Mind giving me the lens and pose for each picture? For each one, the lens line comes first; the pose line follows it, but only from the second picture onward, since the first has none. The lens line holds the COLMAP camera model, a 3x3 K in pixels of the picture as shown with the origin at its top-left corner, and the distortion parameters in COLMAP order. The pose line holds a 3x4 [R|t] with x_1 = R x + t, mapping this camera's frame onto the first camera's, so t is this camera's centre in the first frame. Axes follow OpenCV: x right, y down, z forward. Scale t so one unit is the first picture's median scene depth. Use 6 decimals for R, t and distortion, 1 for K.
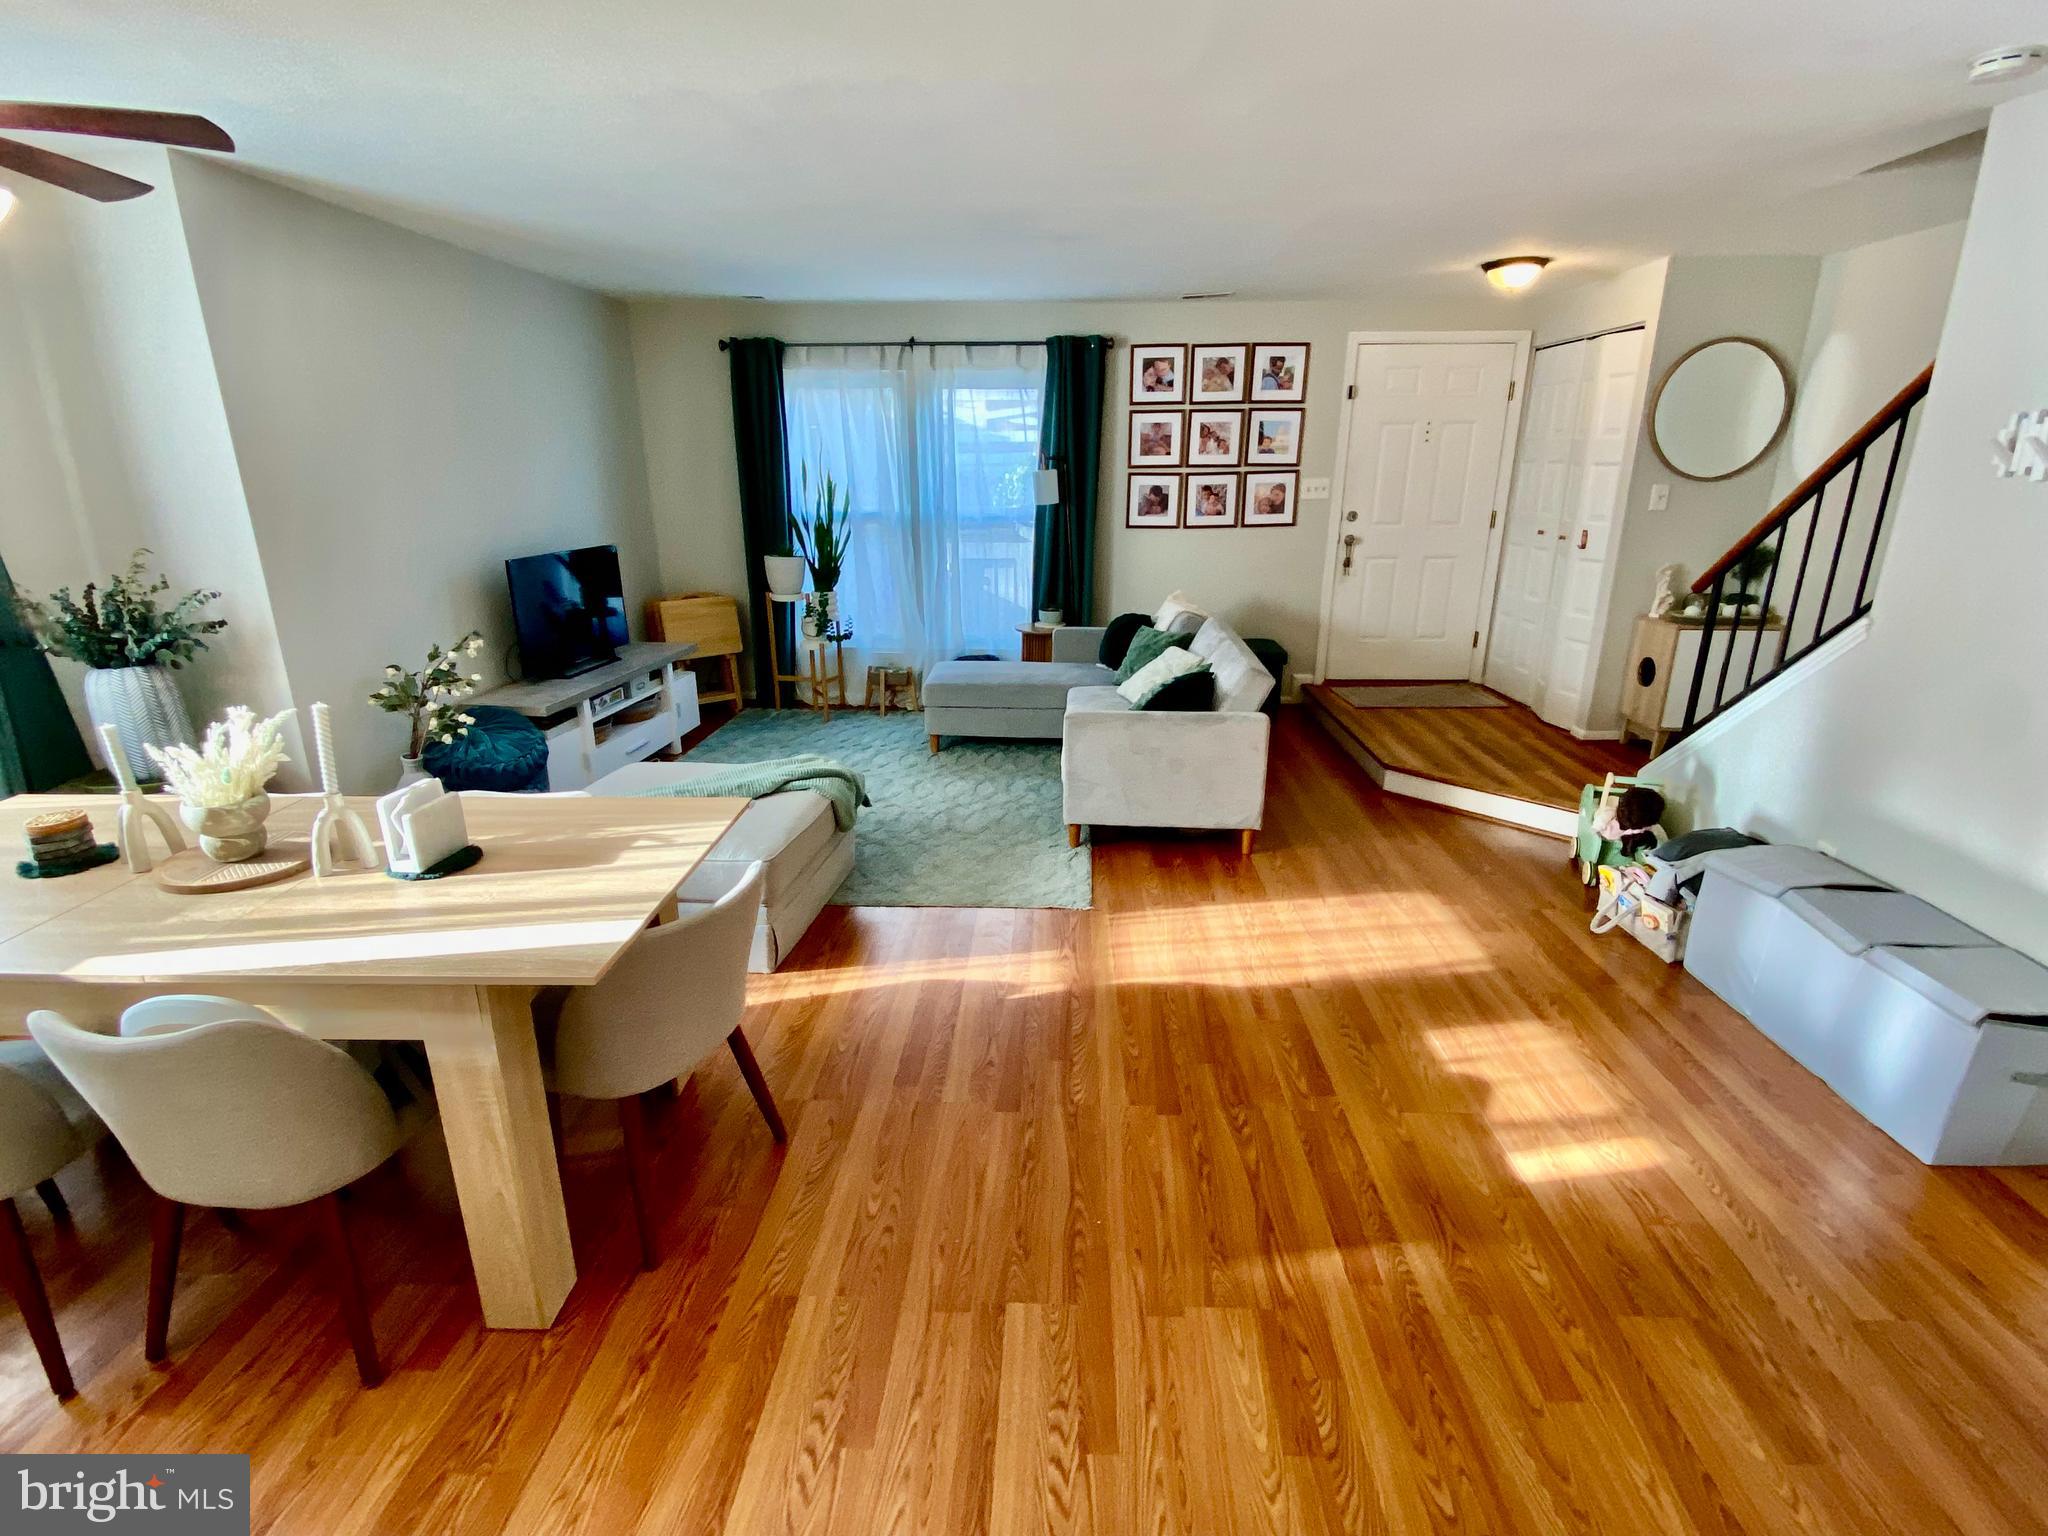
lens RADIAL K [[953.1, 0, 1019.3], [0, 953.1, 767.4], [0, 0, 1]] dist [0.029622, -0.036897]
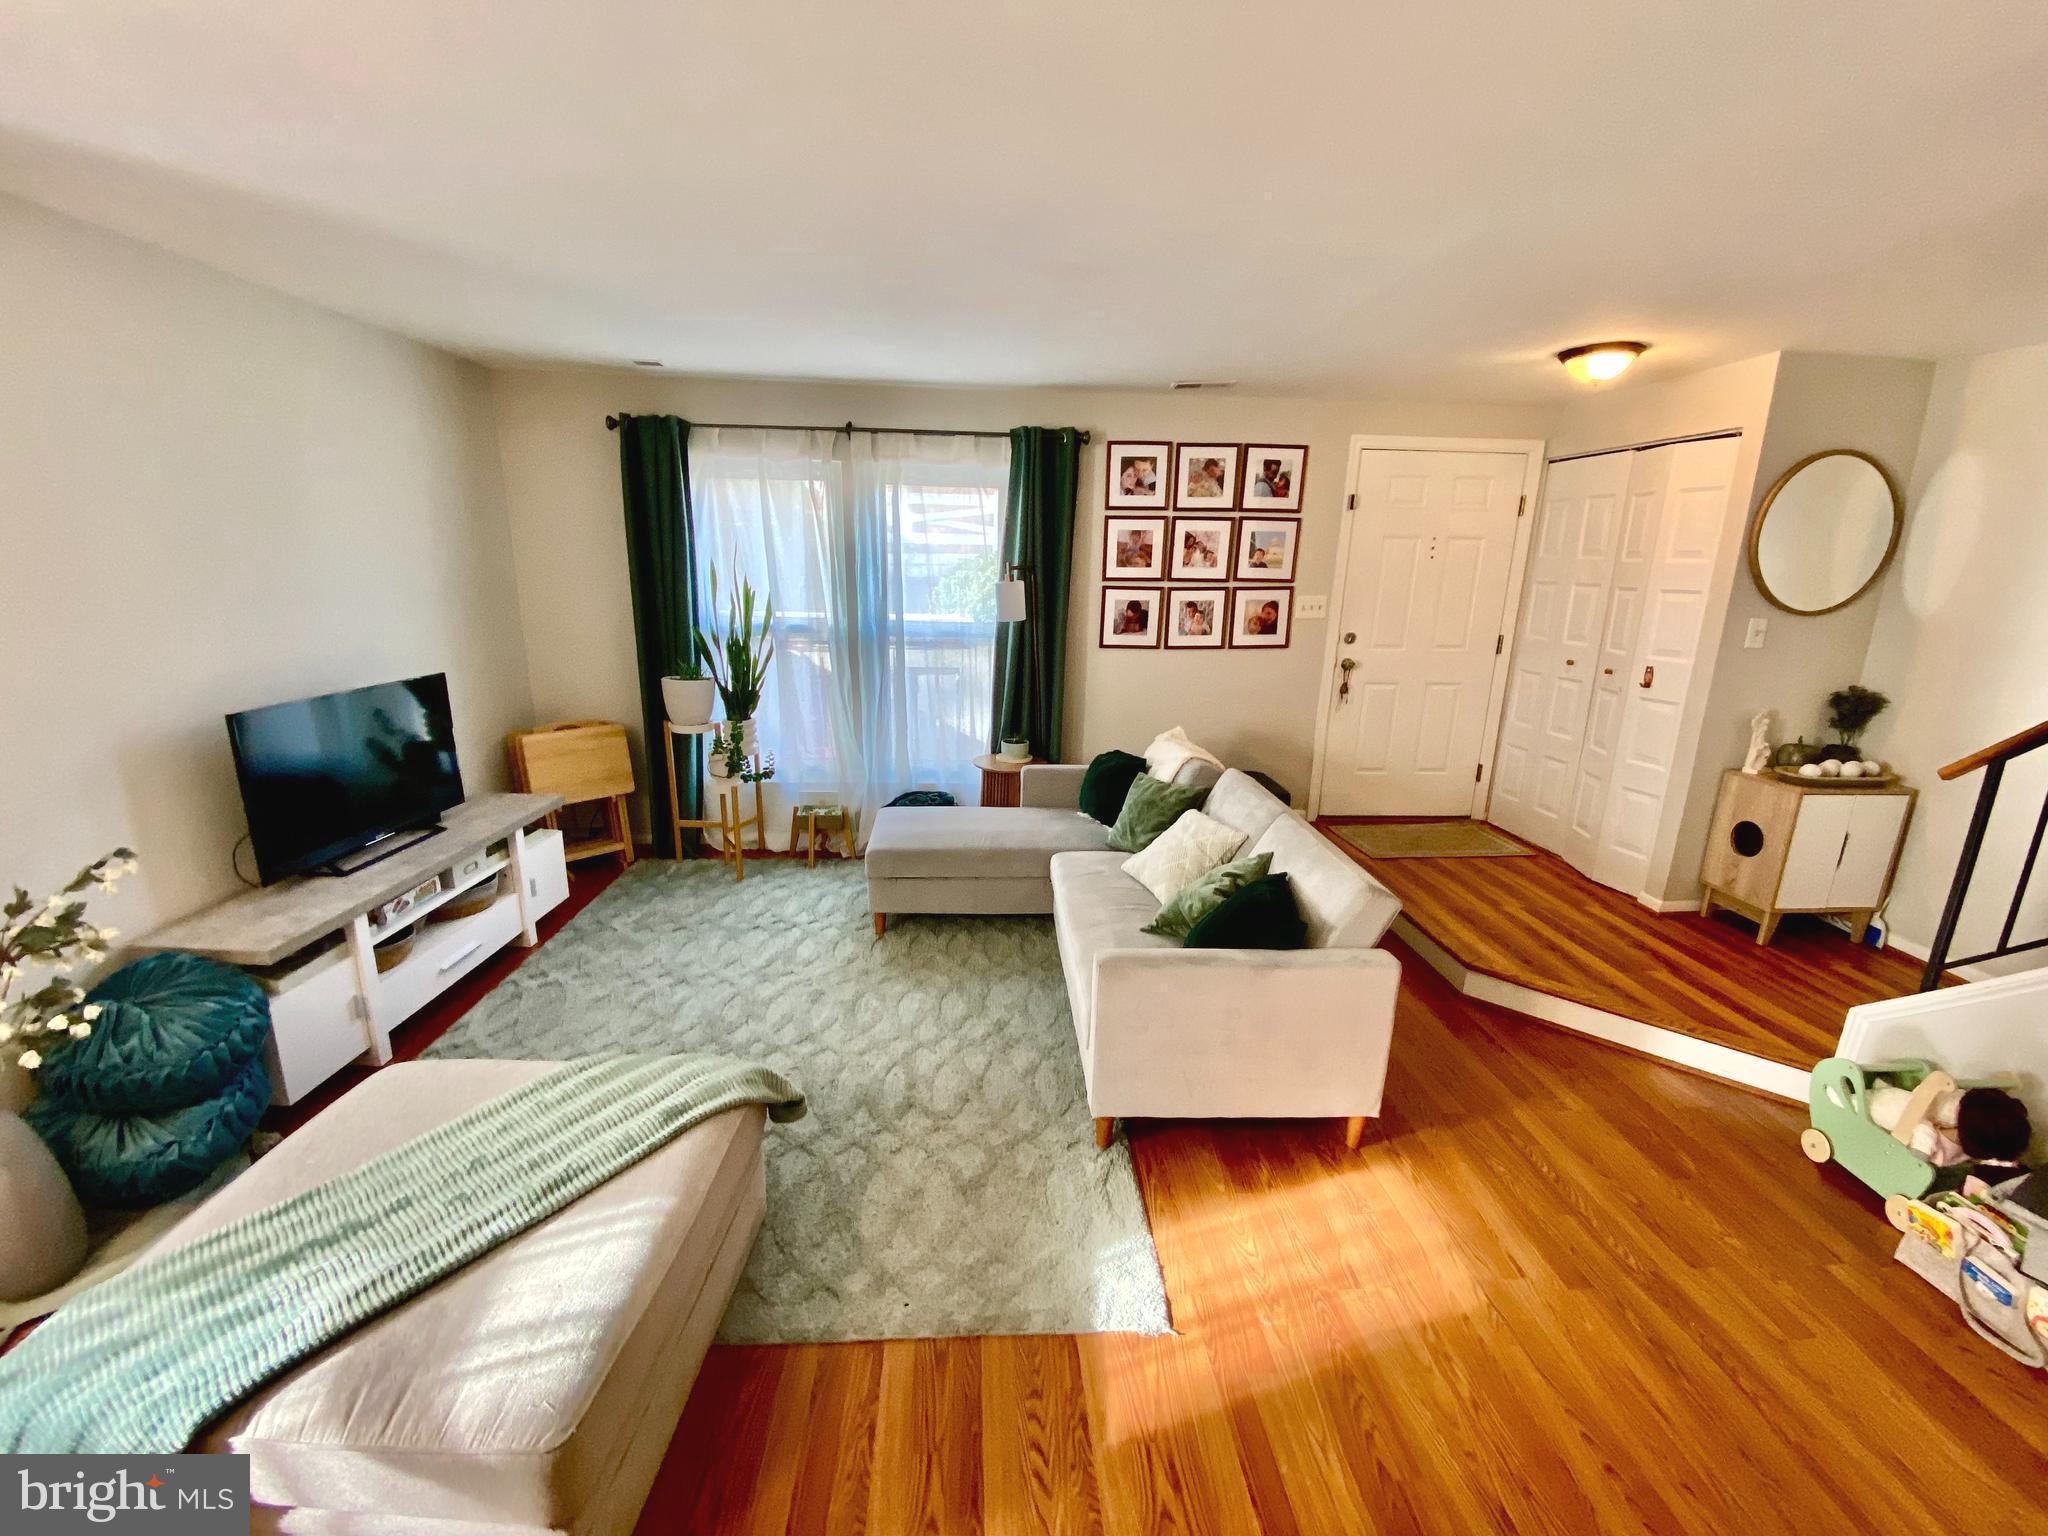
lens RADIAL K [[836.4, 0, 1024.0], [0, 836.4, 768.0], [0, 0, 1]] dist [0.024593, -0.023075]
pose [[0.993855, -0.005817, 0.110533, -0.042838], [0.012830, 0.997941, -0.062840, -0.100186], [-0.109940, 0.063872, 0.991884, 0.275337]]
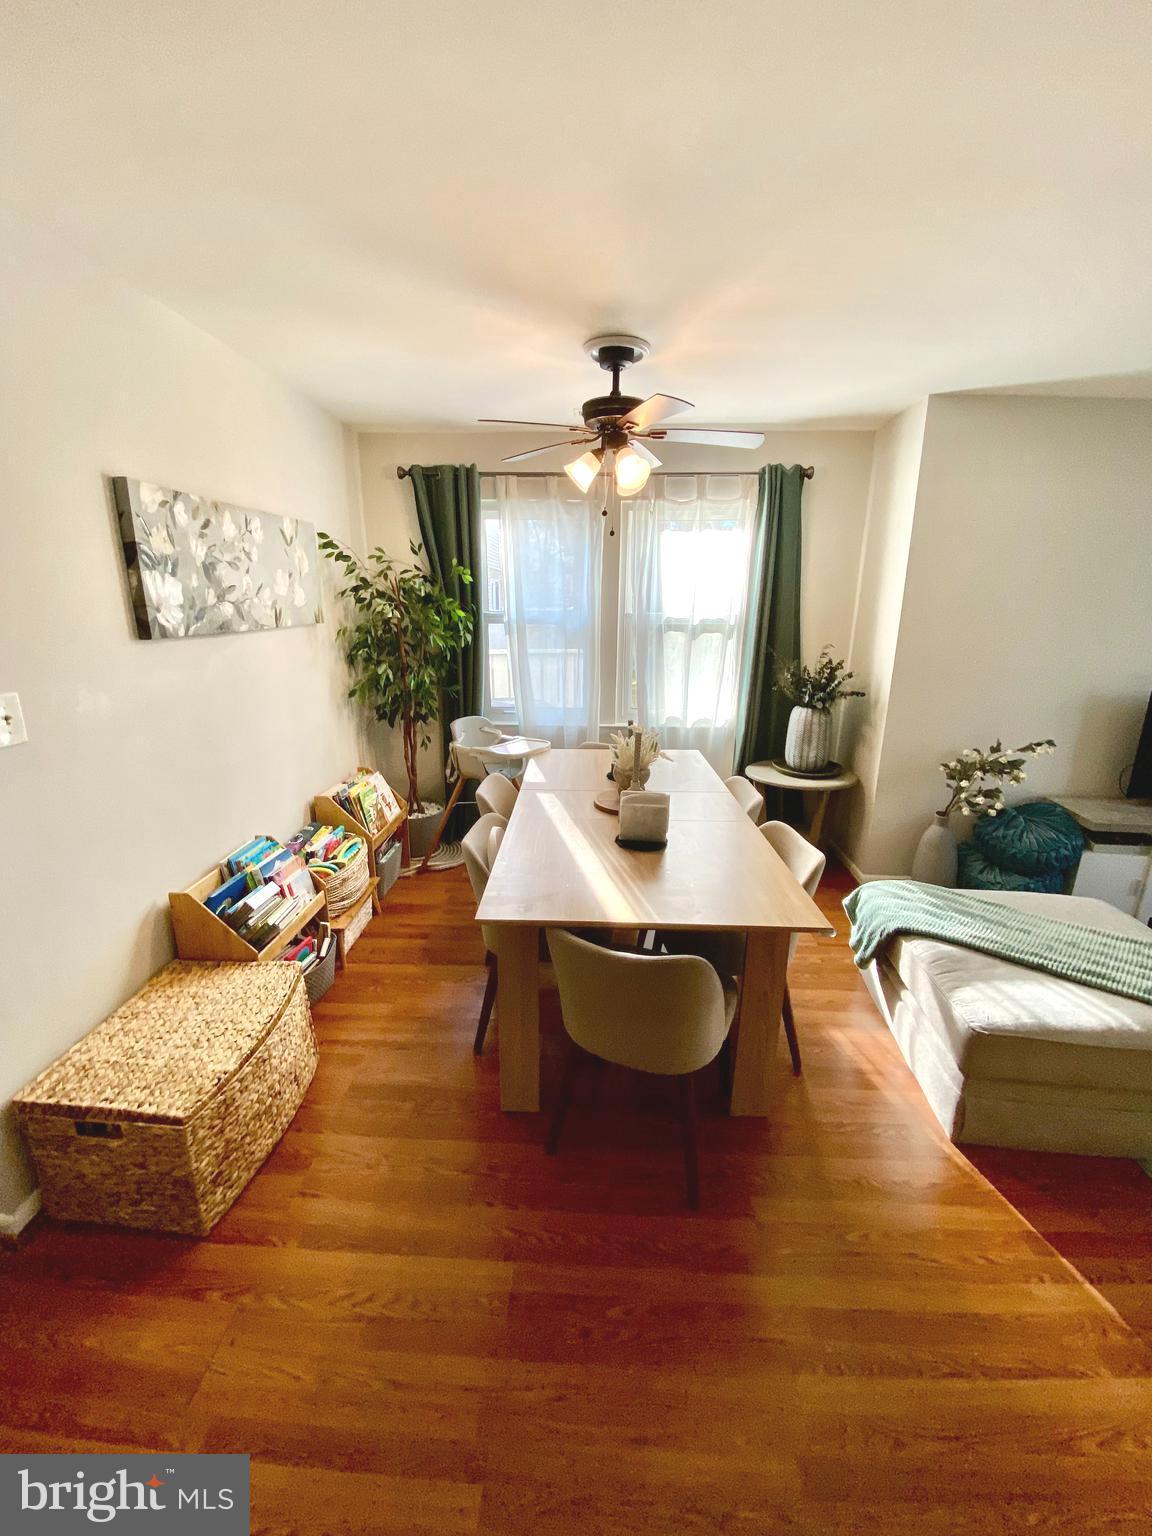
lens RADIAL K [[627.3, 0, 576.0], [0, 627.3, 768.0], [0, 0, 1]] dist [0.024593, -0.023075]
pose [[0.008116, 0.268208, -0.963327, 0.118158], [-0.320574, 0.913210, 0.251554, -0.078457], [0.947189, 0.306776, 0.093393, 0.254089]]
